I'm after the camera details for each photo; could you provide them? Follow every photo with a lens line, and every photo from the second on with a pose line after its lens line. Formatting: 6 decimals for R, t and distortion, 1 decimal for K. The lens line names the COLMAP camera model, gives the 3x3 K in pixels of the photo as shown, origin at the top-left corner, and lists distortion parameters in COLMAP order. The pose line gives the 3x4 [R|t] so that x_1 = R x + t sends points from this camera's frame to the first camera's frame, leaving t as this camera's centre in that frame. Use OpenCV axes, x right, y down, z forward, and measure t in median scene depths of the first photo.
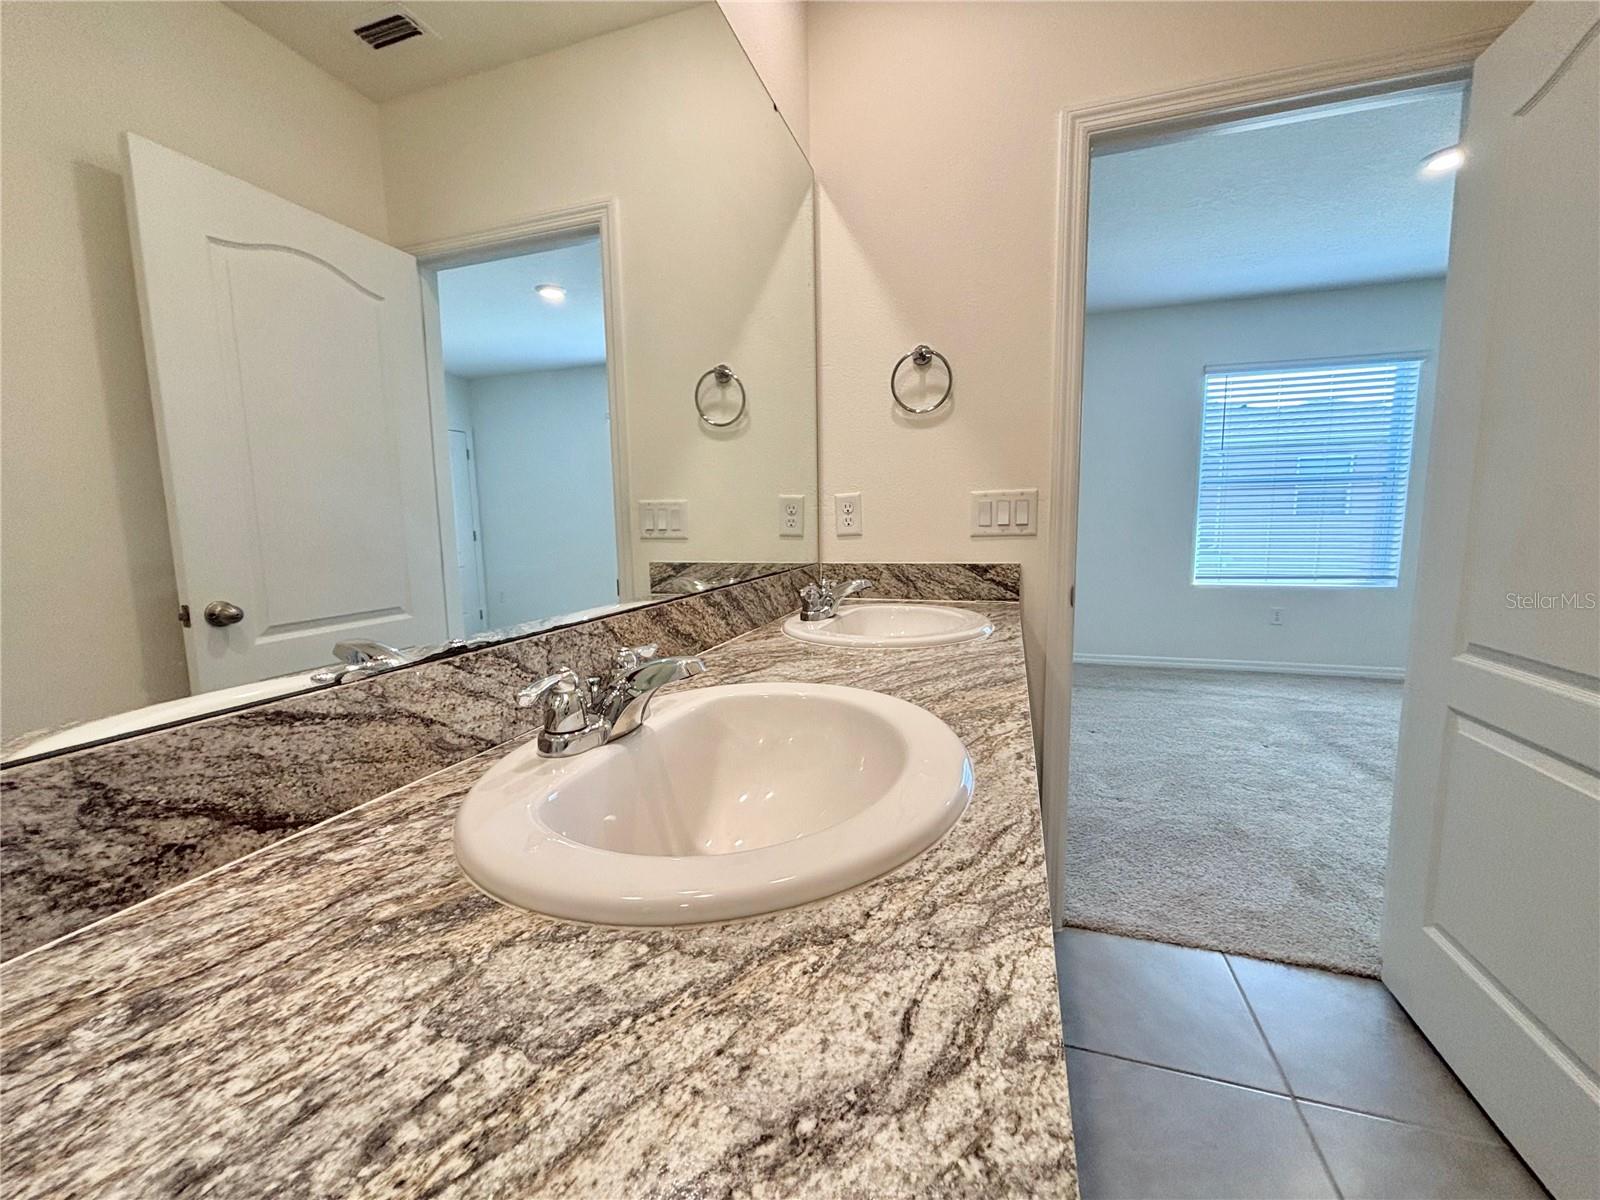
lens RADIAL K [[645.5, 0, 798.8], [0, 645.5, 599.8], [0, 0, 1]] dist [0.004696, -0.001745]
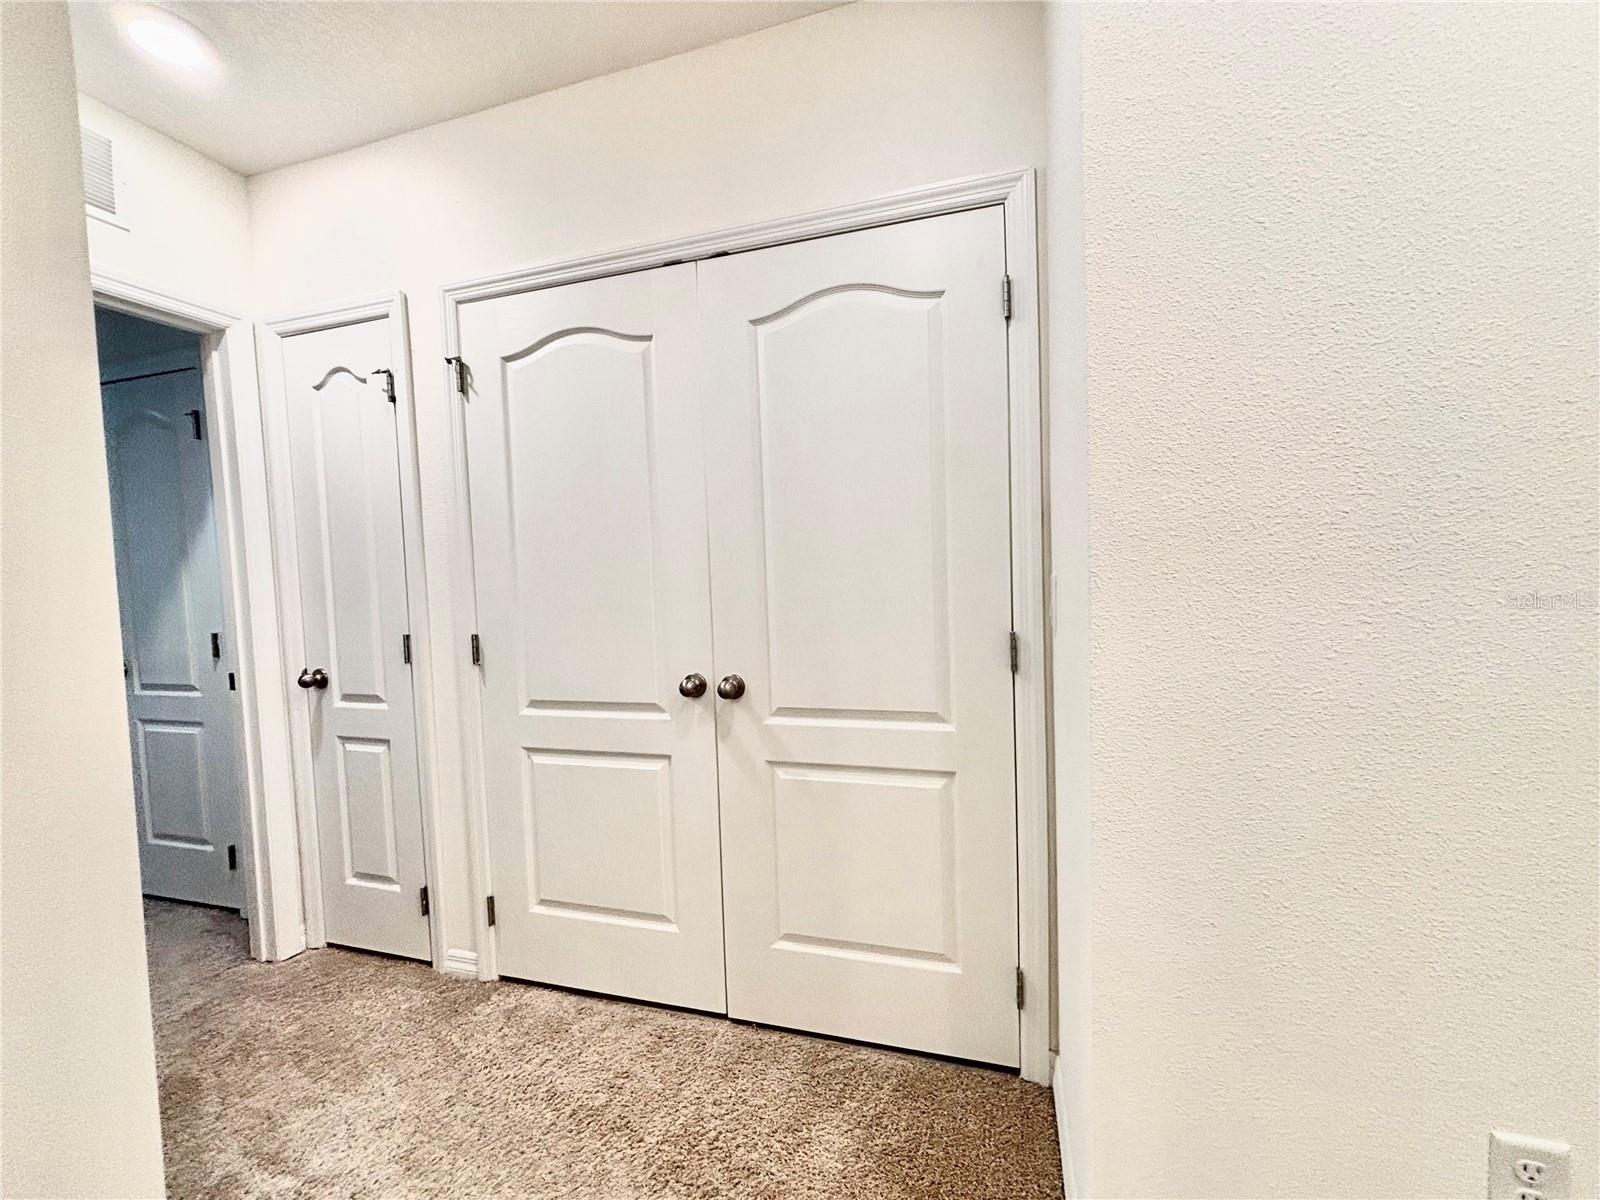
lens RADIAL K [[645.5, 0, 802.9], [0, 645.5, 598.2], [0, 0, 1]] dist [0.004696, -0.001745]
pose [[0.026953, 0.070416, -0.997154, 0.114258], [-0.087403, 0.993862, 0.067821, -0.182938], [0.995808, 0.085326, 0.032942, 0.970403]]
